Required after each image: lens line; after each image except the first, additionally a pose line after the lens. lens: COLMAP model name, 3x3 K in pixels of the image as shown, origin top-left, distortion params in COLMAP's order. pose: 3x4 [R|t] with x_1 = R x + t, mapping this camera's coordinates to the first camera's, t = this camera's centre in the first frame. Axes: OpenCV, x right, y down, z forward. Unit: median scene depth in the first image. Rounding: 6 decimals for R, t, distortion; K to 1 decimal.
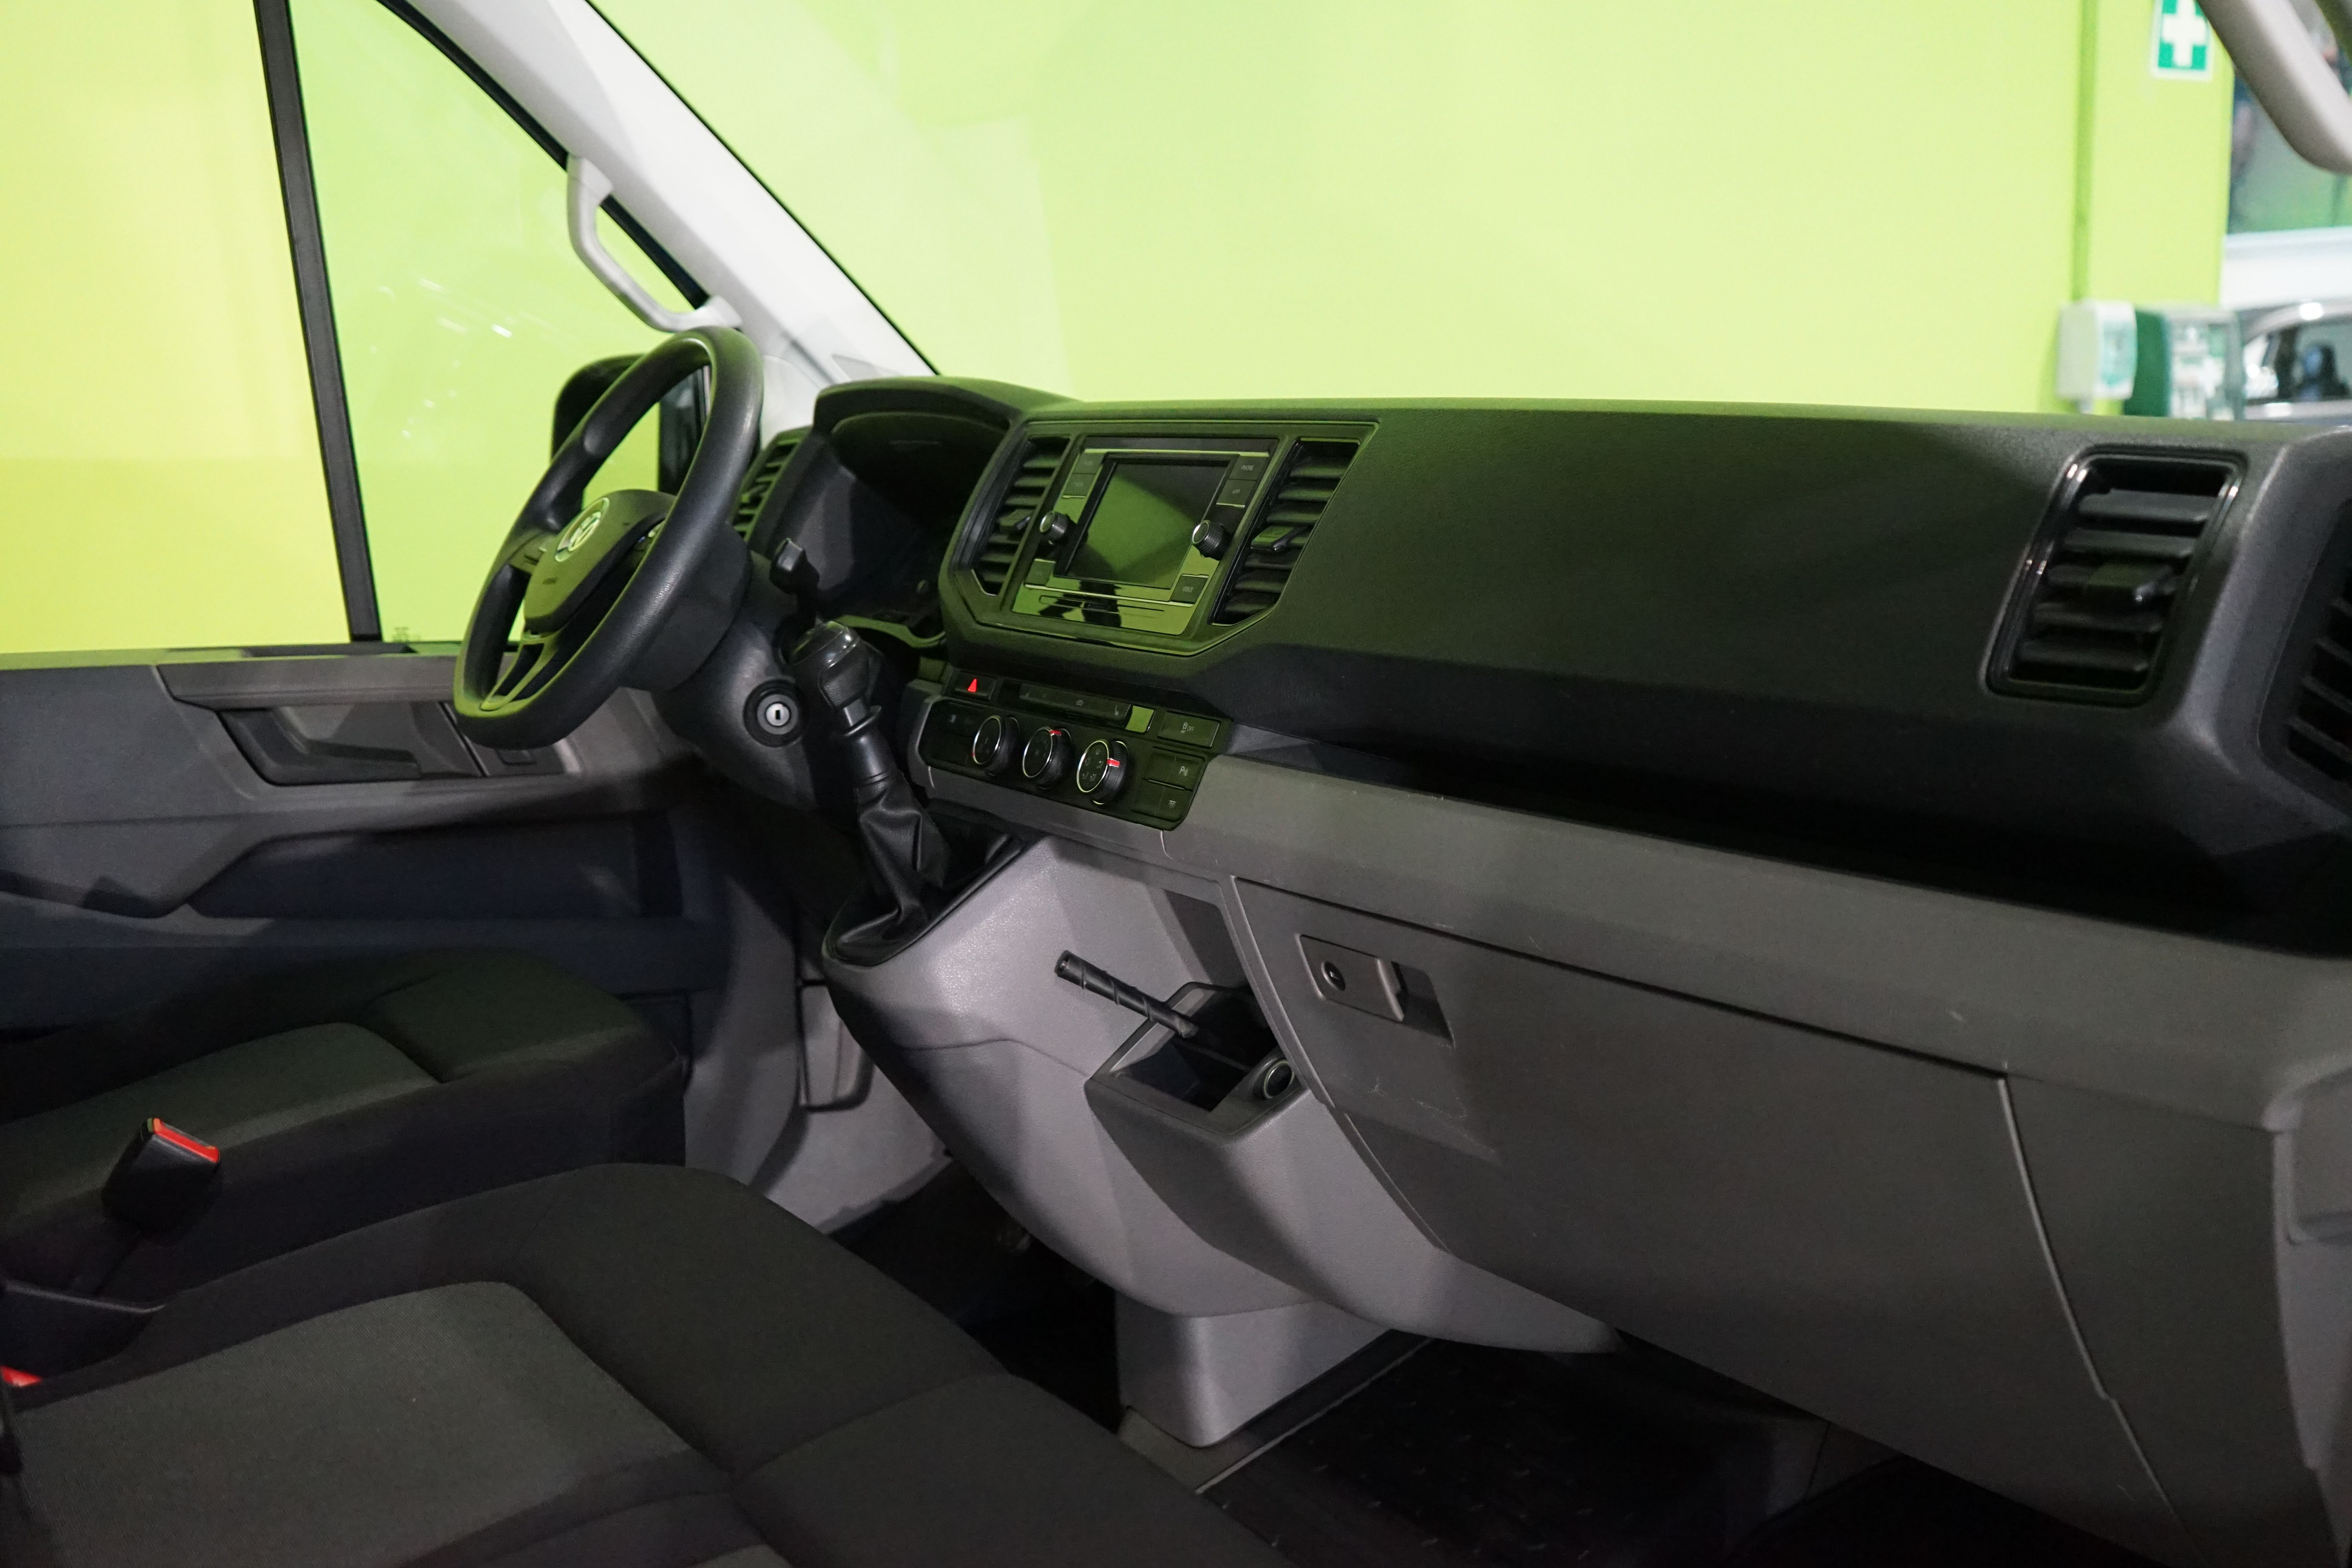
lens RADIAL K [[2480.6, 0, 1182.0], [0, 2480.6, 794.5], [0, 0, 1]] dist [0.027864, 0.000000]
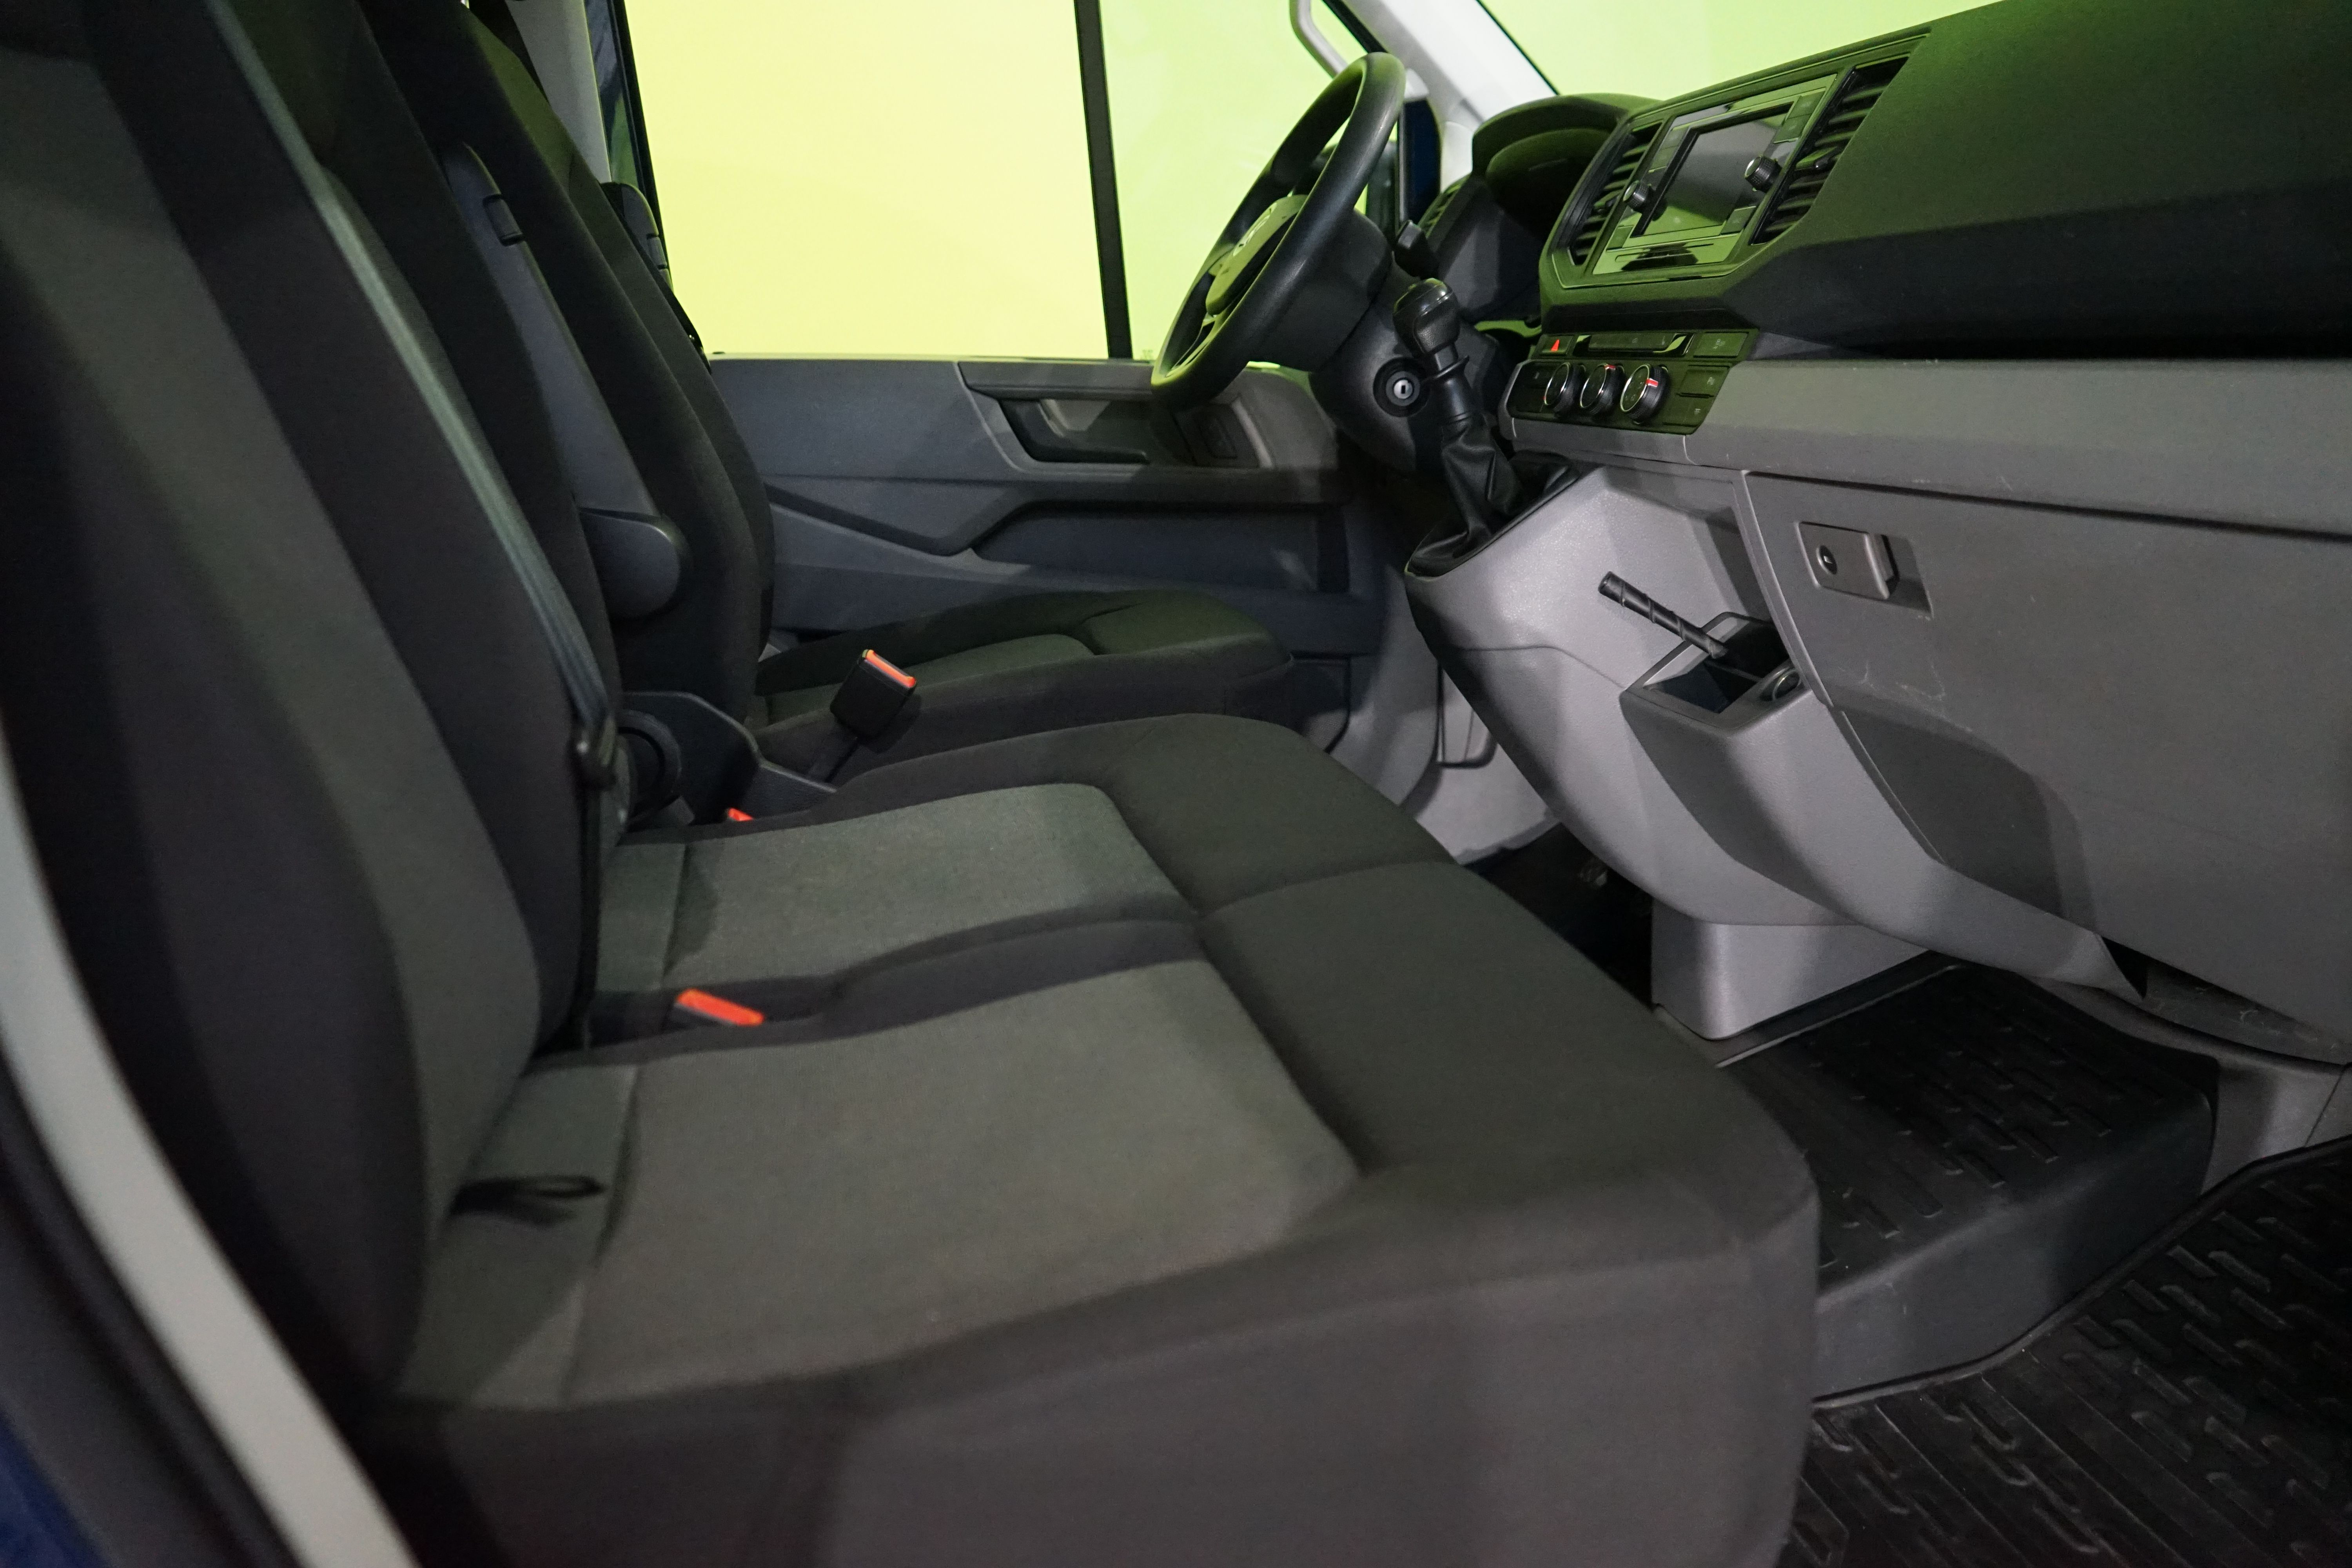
lens RADIAL K [[1921.3, 0, 1179.5], [0, 1921.3, 764.3], [0, 0, 1]] dist [-0.002334, 0.011333]
pose [[0.935880, 0.084743, -0.341977, 0.073379], [-0.062572, 0.995190, 0.075371, 0.093667], [0.346719, -0.049140, 0.936681, 0.111345]]
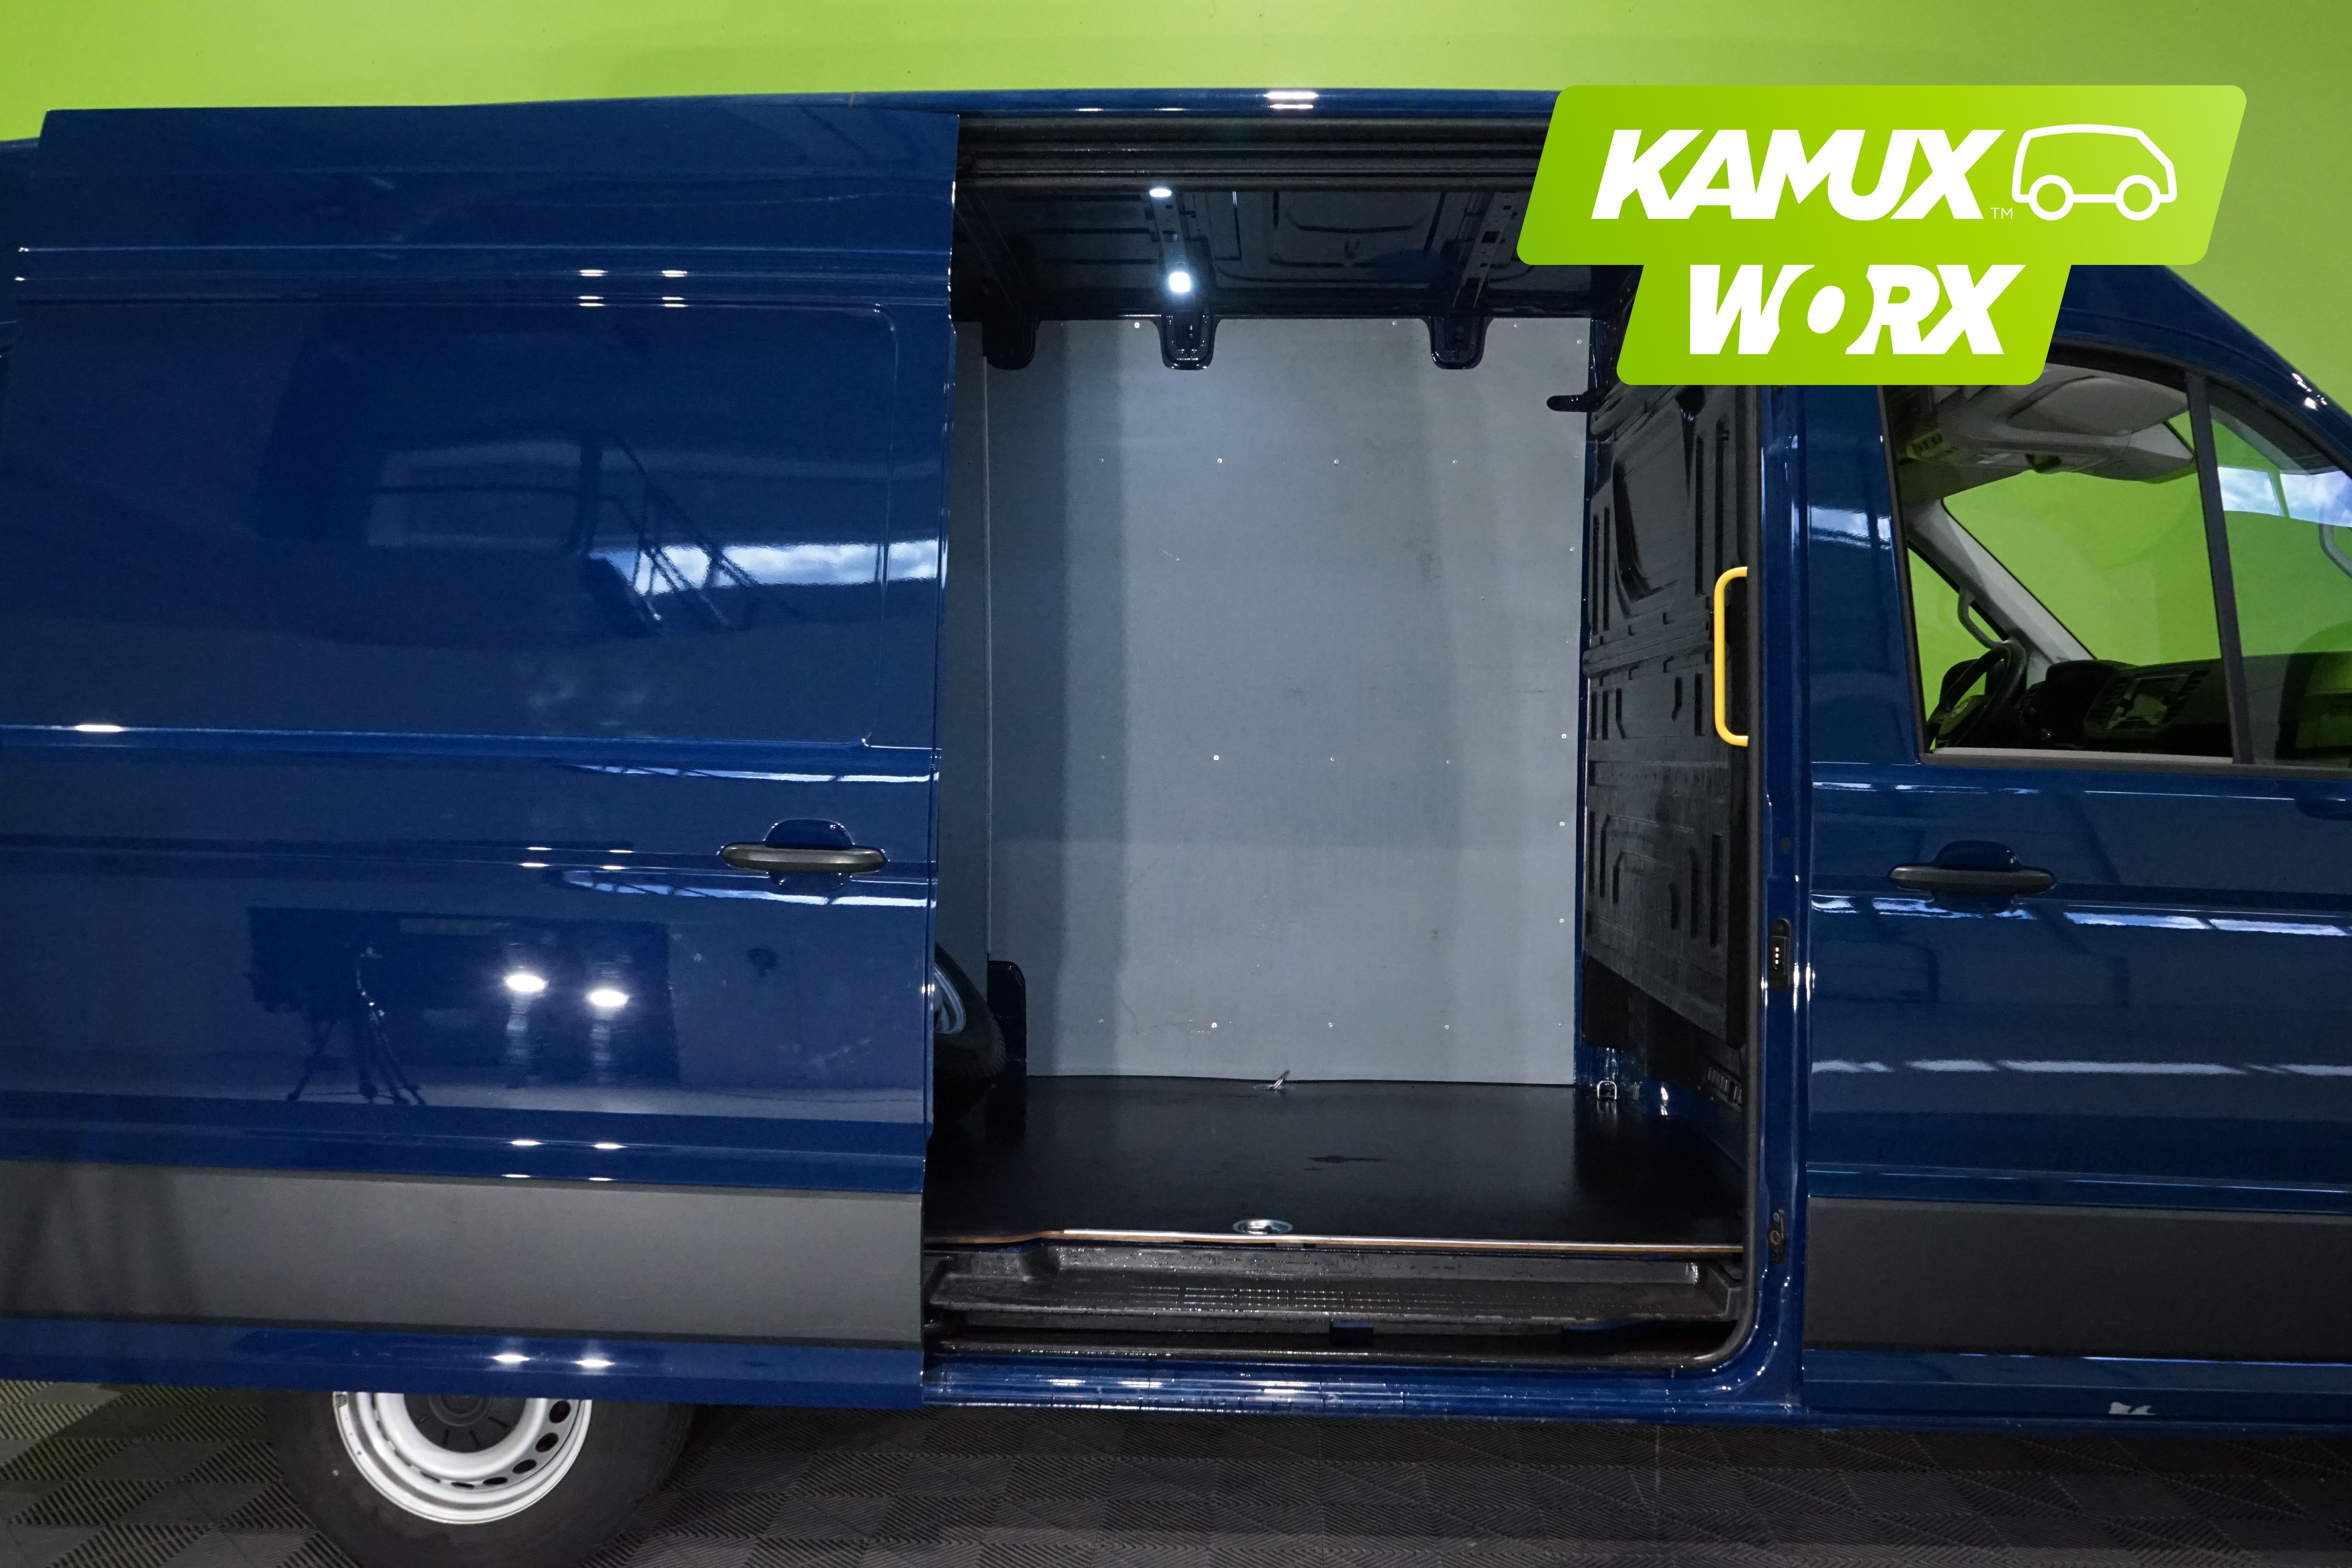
lens RADIAL K [[1921.3, 0, 1177.3], [0, 1921.3, 785.5], [0, 0, 1]] dist [-0.002334, 0.011333]
pose [[0.826738, 0.023550, -0.562094, 0.317591], [-0.100654, 0.989194, -0.106599, 0.364291], [0.553510, 0.144707, 0.820175, -1.568757]]
